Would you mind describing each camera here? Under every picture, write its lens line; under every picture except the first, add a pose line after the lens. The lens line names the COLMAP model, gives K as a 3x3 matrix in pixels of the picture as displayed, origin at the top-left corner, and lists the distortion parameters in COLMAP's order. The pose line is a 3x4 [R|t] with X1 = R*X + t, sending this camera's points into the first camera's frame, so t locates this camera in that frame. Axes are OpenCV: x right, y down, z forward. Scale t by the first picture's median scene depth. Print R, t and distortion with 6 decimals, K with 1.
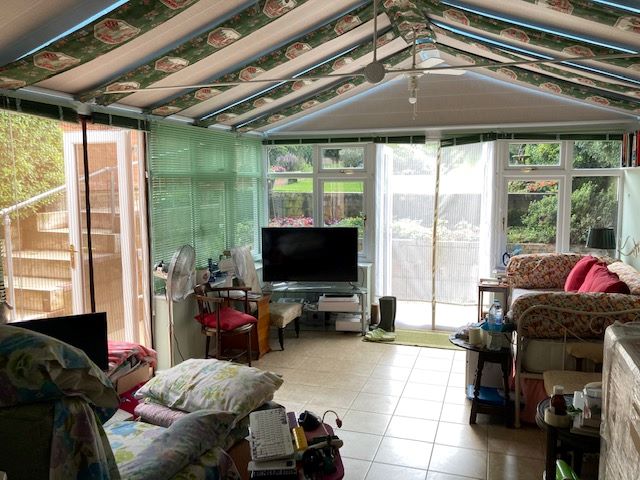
lens RADIAL K [[536.7, 0, 320.8], [0, 536.7, 241.3], [0, 0, 1]] dist [0.047252, 0.002444]
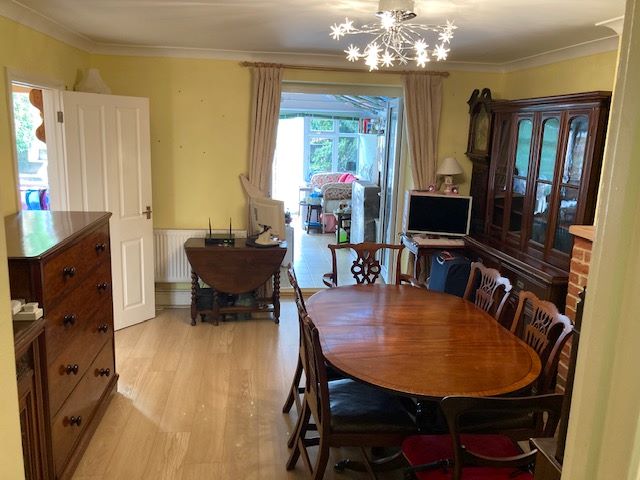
lens RADIAL K [[536.7, 0, 320.6], [0, 536.7, 240.3], [0, 0, 1]] dist [0.047252, 0.002444]
pose [[0.910719, -0.048877, 0.410123, -0.480839], [0.010631, 0.995418, 0.095021, 0.084298], [-0.412889, -0.082177, 0.907067, -0.906444]]
